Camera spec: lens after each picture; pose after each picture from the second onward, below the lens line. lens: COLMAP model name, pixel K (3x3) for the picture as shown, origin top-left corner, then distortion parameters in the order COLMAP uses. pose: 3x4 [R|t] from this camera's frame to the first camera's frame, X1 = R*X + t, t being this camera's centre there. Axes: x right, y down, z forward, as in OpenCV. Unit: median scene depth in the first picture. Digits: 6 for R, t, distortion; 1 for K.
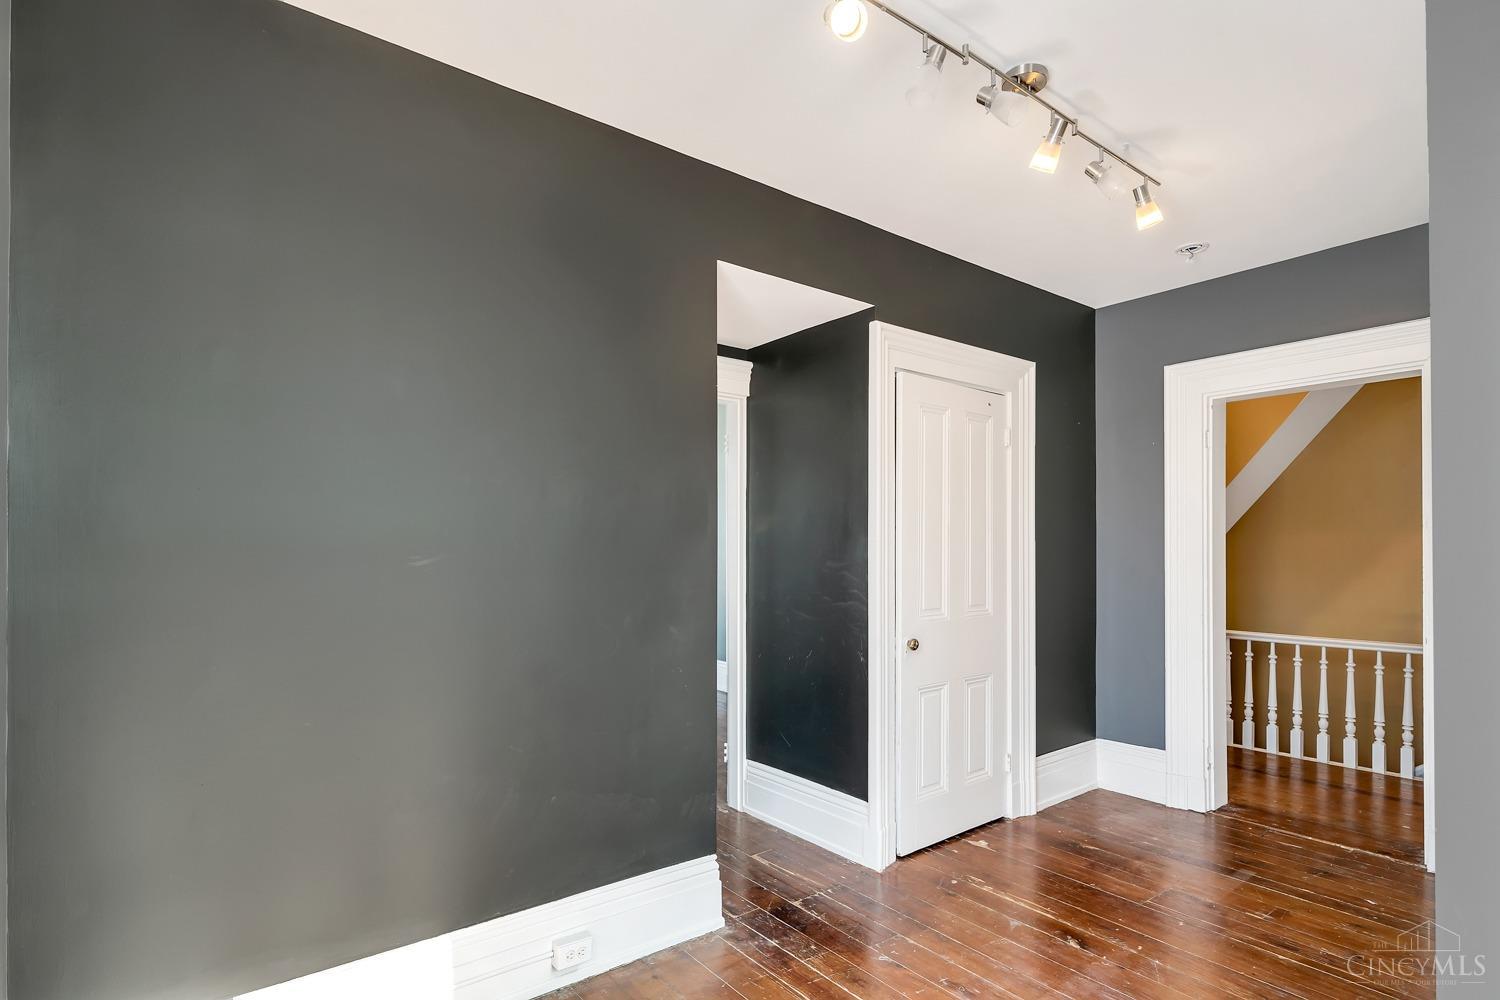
lens RADIAL K [[739.2, 0, 735.9], [0, 739.2, 546.3], [0, 0, 1]] dist [-0.000393, -0.000700]
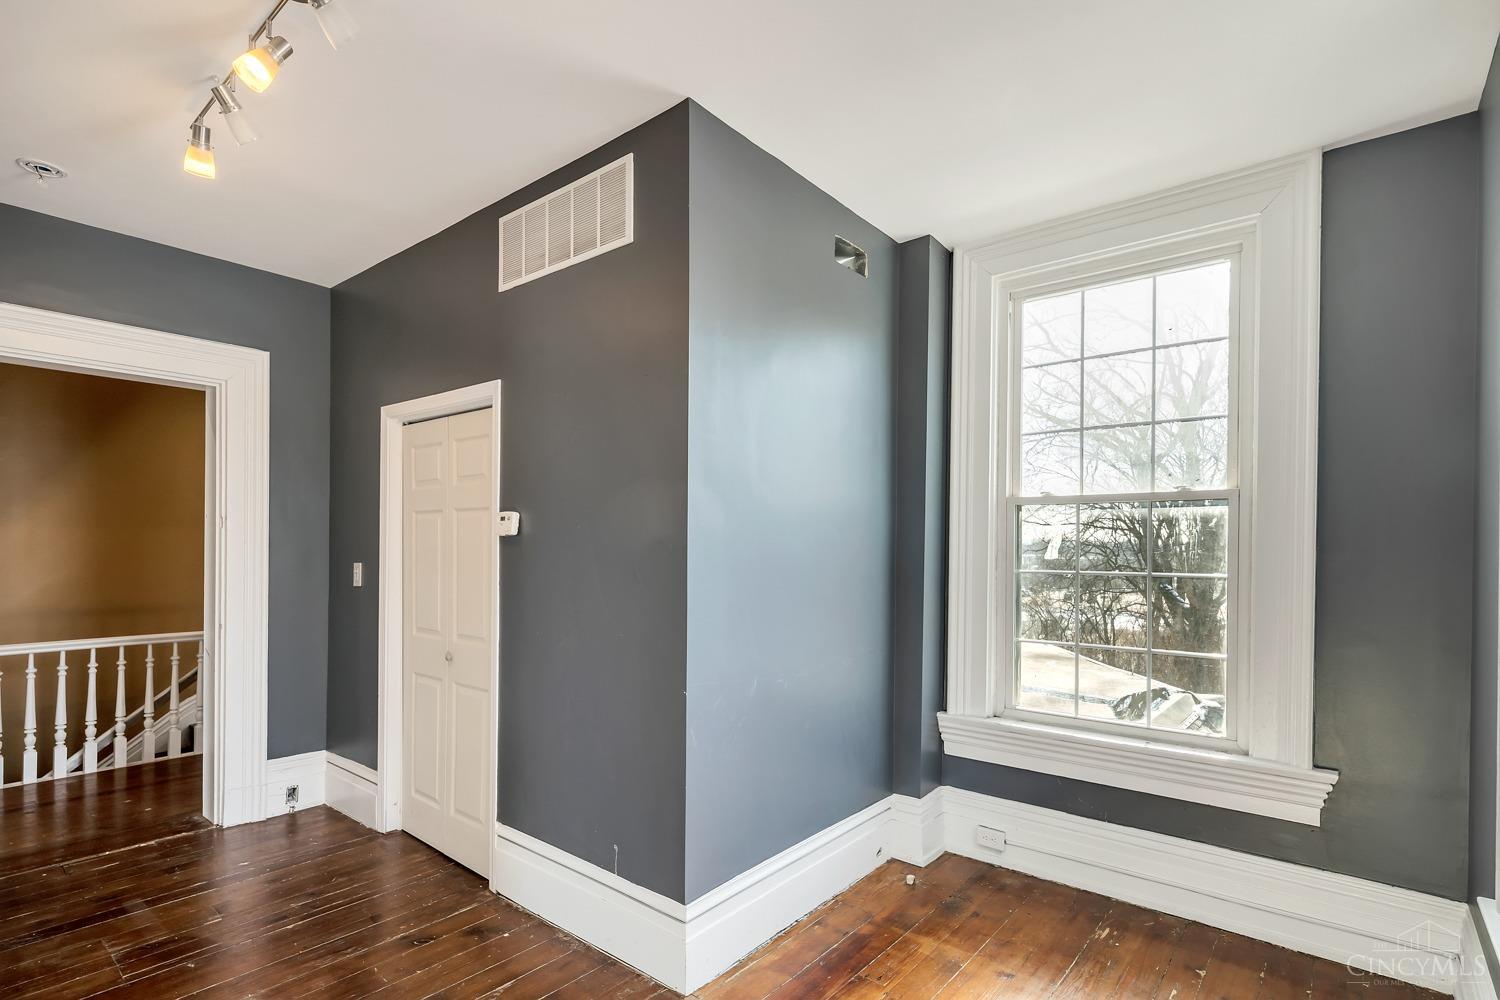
lens RADIAL K [[739.2, 0, 766.8], [0, 739.2, 541.9], [0, 0, 1]] dist [-0.000393, -0.000700]
pose [[-0.238640, 0.000961, 0.971108, -0.320241], [-0.008037, 0.999963, -0.002965, -0.003367], [-0.971075, -0.008512, -0.238623, 0.399797]]
